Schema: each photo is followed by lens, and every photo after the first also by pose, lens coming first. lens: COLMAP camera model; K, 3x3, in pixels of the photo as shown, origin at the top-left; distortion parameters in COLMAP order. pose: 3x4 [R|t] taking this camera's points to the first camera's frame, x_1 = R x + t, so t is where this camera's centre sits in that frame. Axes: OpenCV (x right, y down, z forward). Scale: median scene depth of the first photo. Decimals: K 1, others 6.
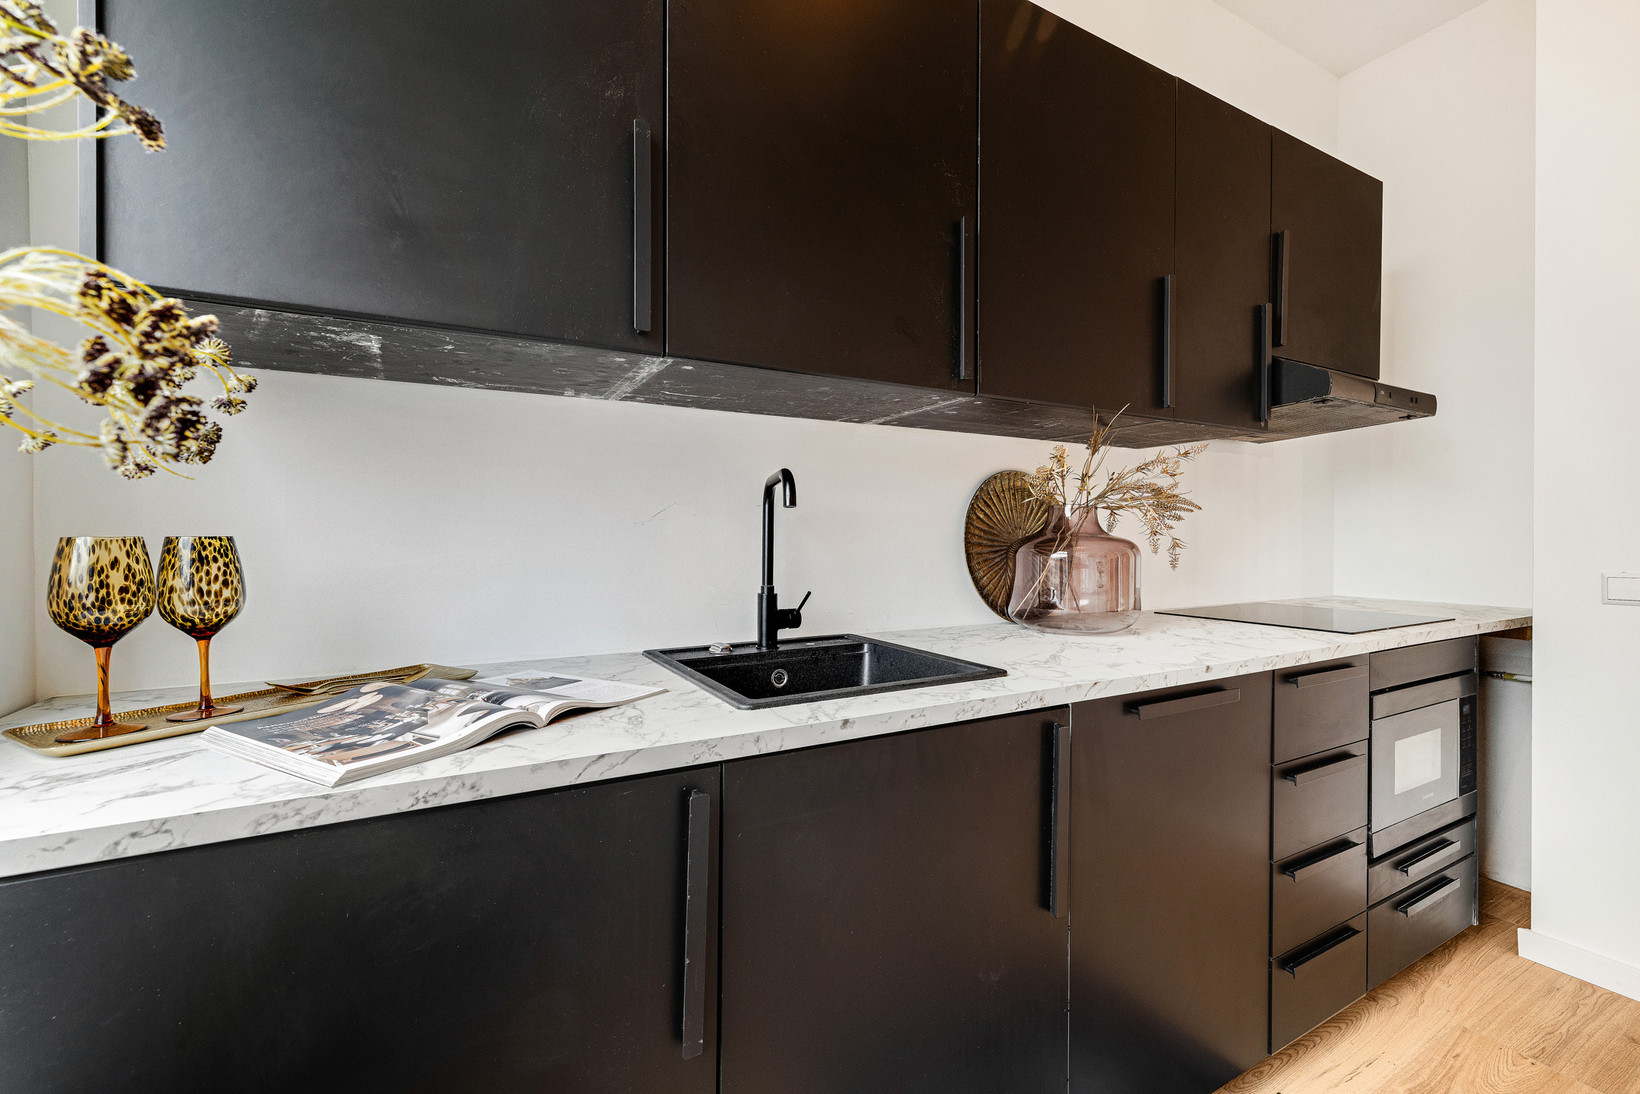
lens RADIAL K [[694.5, 0, 820.0], [0, 694.5, 547.0], [0, 0, 1]] dist [-0.000210, -0.000202]
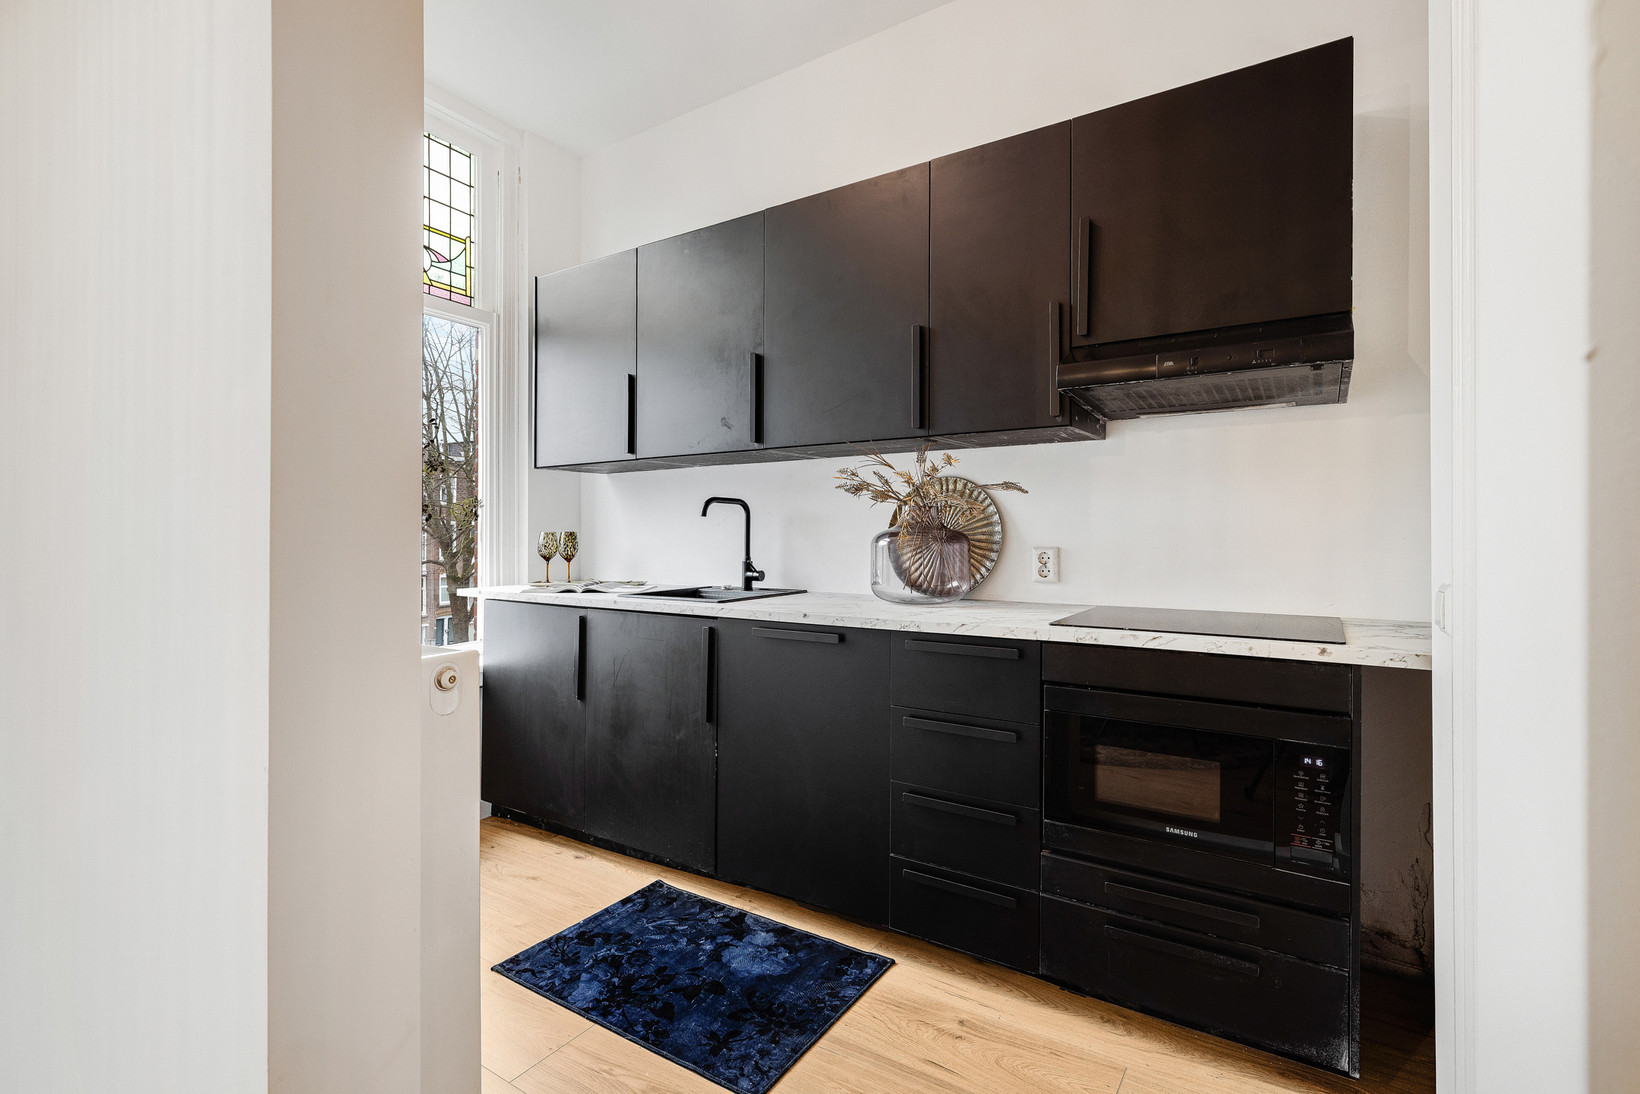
lens RADIAL K [[778.6, 0, 812.0], [0, 778.6, 540.2], [0, 0, 1]] dist [-0.001614, -0.000475]
pose [[0.467820, 0.011422, -0.883750, 1.840353], [-0.013758, 0.999889, 0.005640, -0.004789], [0.883716, 0.009520, 0.467926, 0.172365]]
